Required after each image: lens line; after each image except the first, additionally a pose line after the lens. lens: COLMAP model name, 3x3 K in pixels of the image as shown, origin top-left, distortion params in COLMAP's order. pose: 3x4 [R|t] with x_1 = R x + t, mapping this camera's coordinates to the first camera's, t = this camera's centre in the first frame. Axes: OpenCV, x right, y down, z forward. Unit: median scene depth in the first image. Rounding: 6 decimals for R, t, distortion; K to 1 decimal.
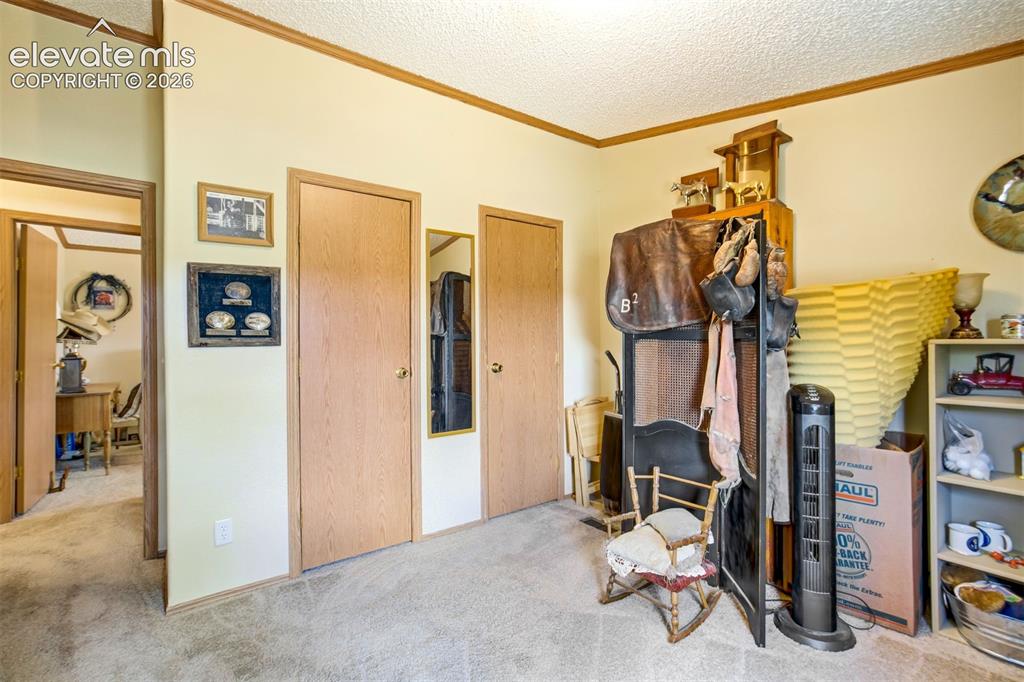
lens RADIAL K [[475.6, 0, 512.0], [0, 475.6, 341.0], [0, 0, 1]] dist [-0.042256, 0.024980]
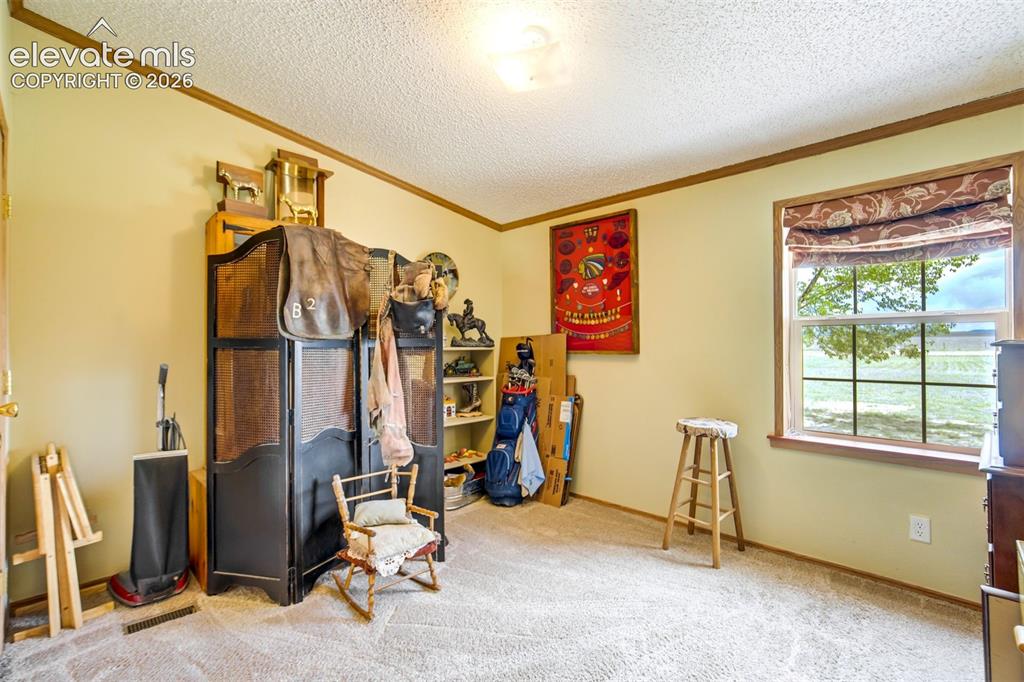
lens RADIAL K [[475.6, 0, 512.0], [0, 475.6, 341.0], [0, 0, 1]] dist [-0.042256, 0.024980]
pose [[-0.128548, 0.013362, 0.991613, -0.694318], [0.008697, 0.999886, -0.012346, -0.002376], [-0.991665, 0.007037, -0.128649, 0.711229]]
